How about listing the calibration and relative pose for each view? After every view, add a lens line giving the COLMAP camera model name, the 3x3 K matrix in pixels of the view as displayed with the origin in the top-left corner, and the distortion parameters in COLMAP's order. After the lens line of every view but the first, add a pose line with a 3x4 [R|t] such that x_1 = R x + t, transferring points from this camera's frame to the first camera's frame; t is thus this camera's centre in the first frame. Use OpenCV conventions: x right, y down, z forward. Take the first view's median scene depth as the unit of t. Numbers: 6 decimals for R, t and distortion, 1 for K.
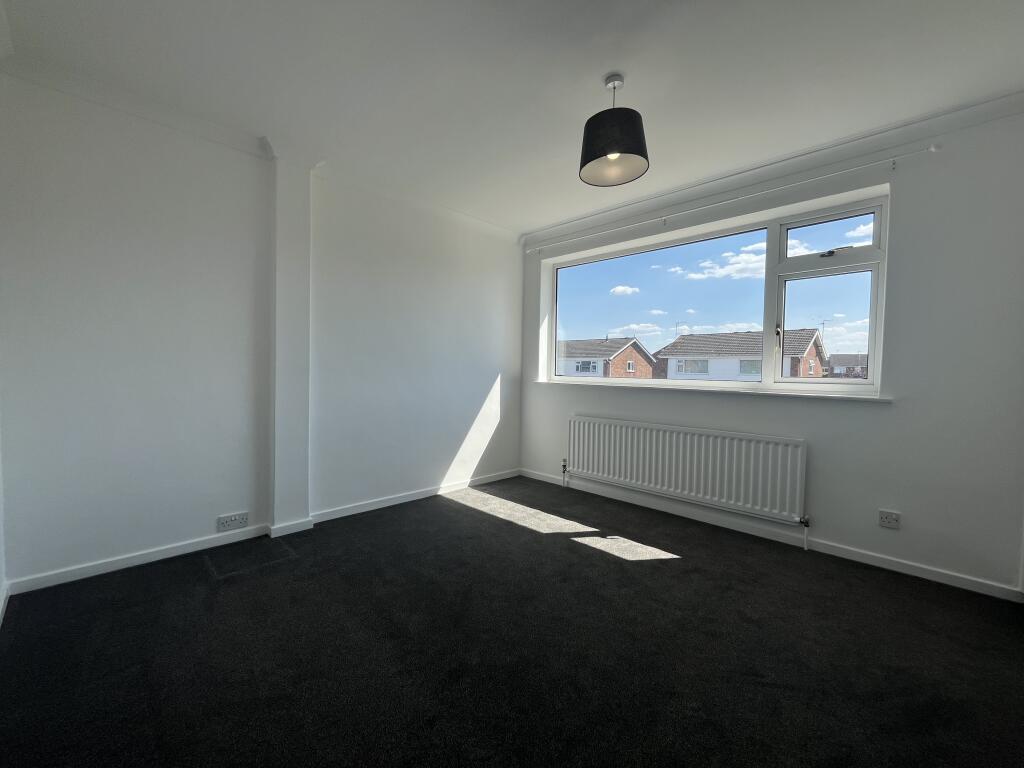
lens RADIAL K [[419.3, 0, 511.4], [0, 419.3, 385.0], [0, 0, 1]] dist [-0.004127, 0.000740]
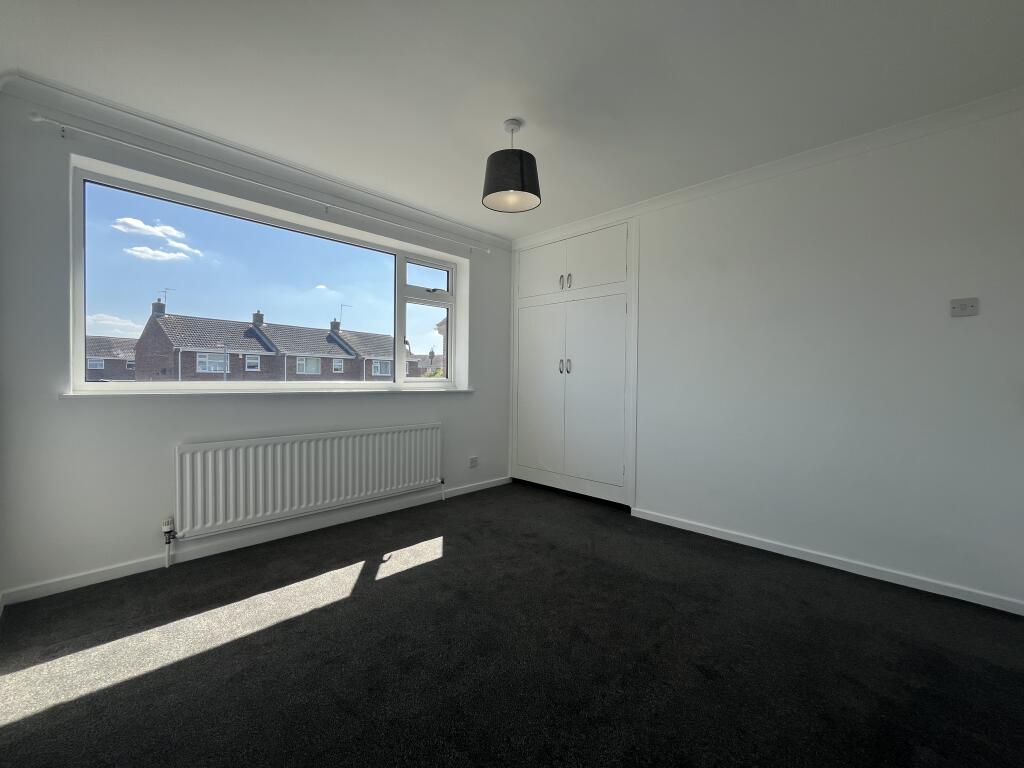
lens RADIAL K [[419.3, 0, 512.3], [0, 419.3, 383.7], [0, 0, 1]] dist [-0.004127, 0.000740]
pose [[-0.004060, -0.024710, 0.999686, -0.622283], [0.031951, 0.999181, 0.024827, -0.021748], [-0.999481, 0.032041, -0.003267, 0.687494]]
